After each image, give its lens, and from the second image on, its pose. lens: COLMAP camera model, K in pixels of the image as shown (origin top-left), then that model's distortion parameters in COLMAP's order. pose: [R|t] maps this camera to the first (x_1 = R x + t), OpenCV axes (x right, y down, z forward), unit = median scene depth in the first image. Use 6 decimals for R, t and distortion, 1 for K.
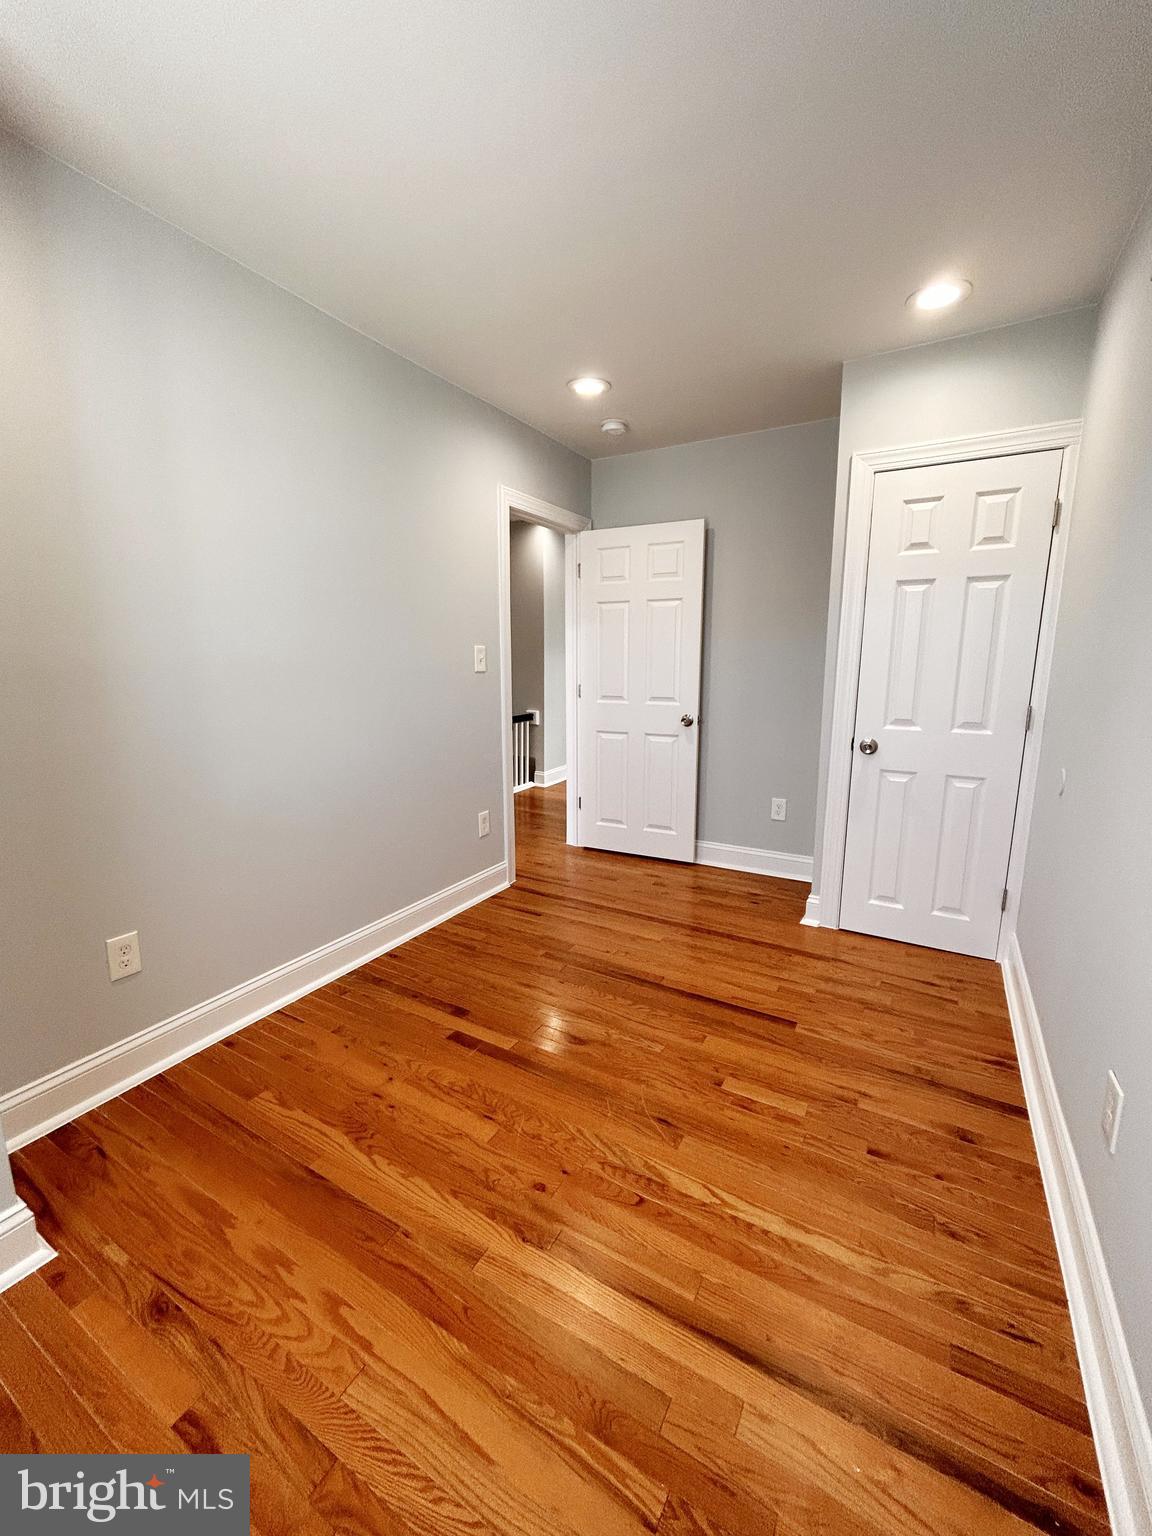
lens RADIAL K [[622.7, 0, 583.1], [0, 622.7, 767.9], [0, 0, 1]] dist [0.001182, 0.000156]
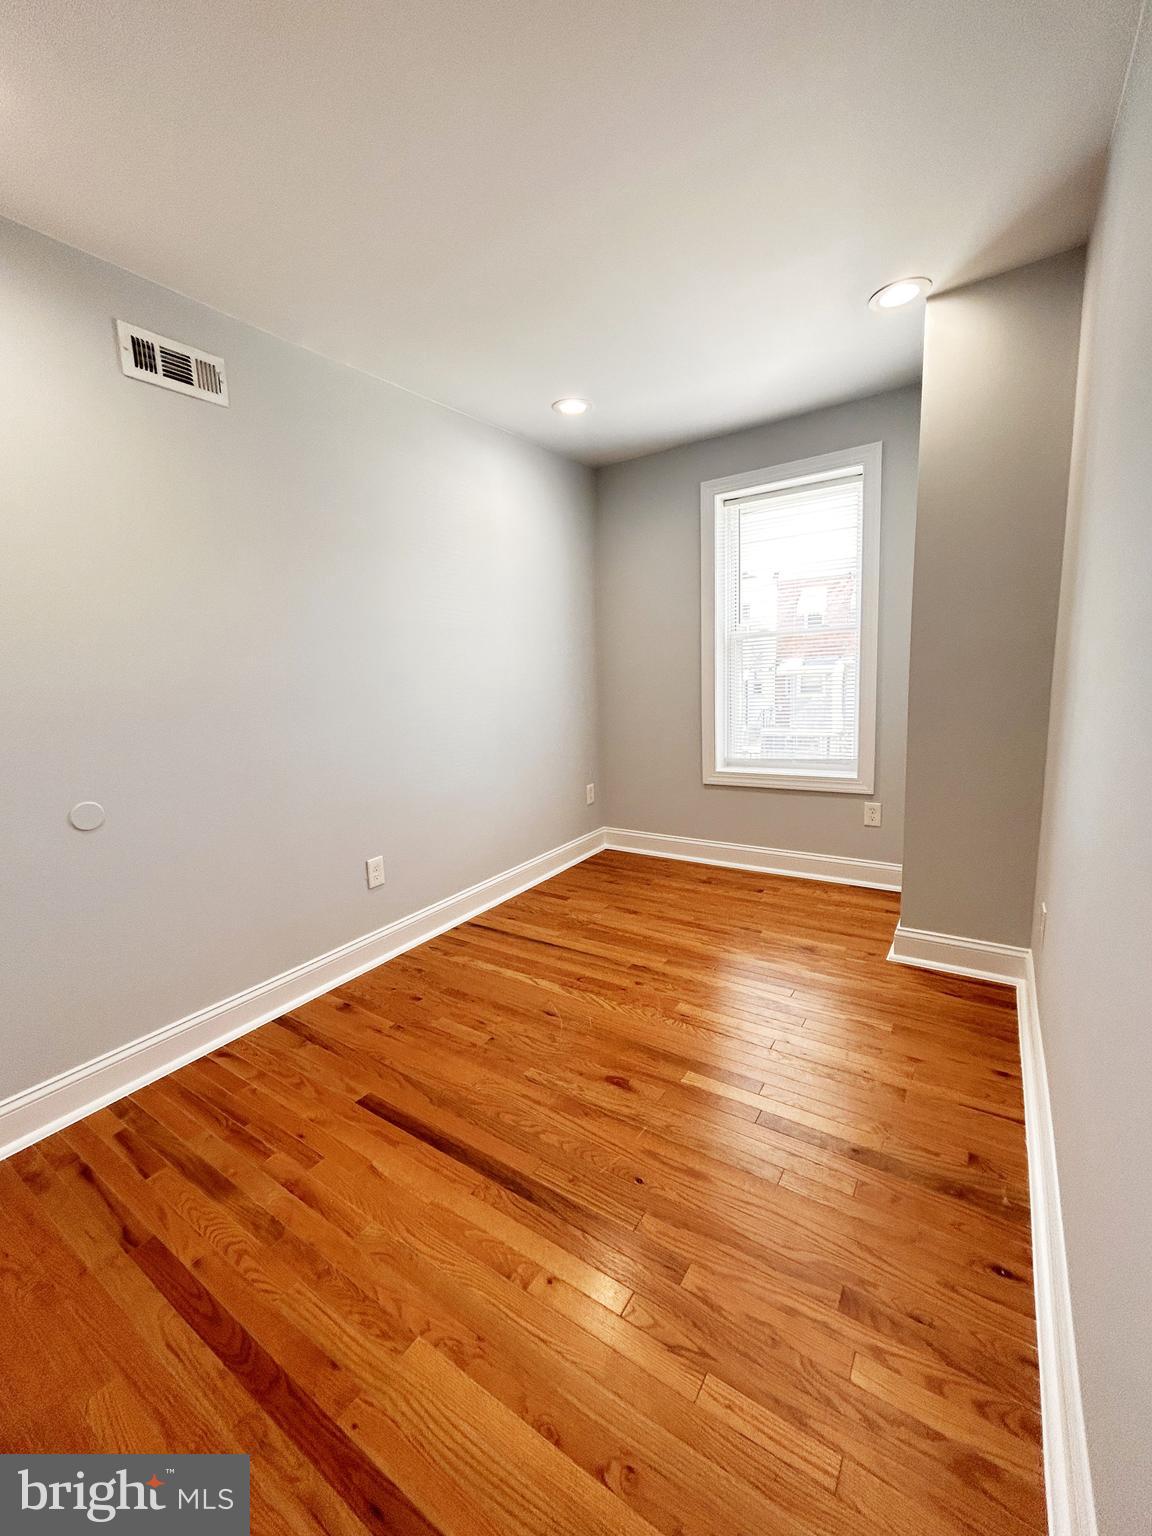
lens RADIAL K [[622.7, 0, 581.0], [0, 622.7, 776.4], [0, 0, 1]] dist [0.001182, 0.000156]
pose [[-0.996492, 0.039019, 0.074030, -0.043657], [0.062304, 0.936516, 0.345045, -0.291295], [-0.055867, 0.348447, -0.935662, 1.682474]]
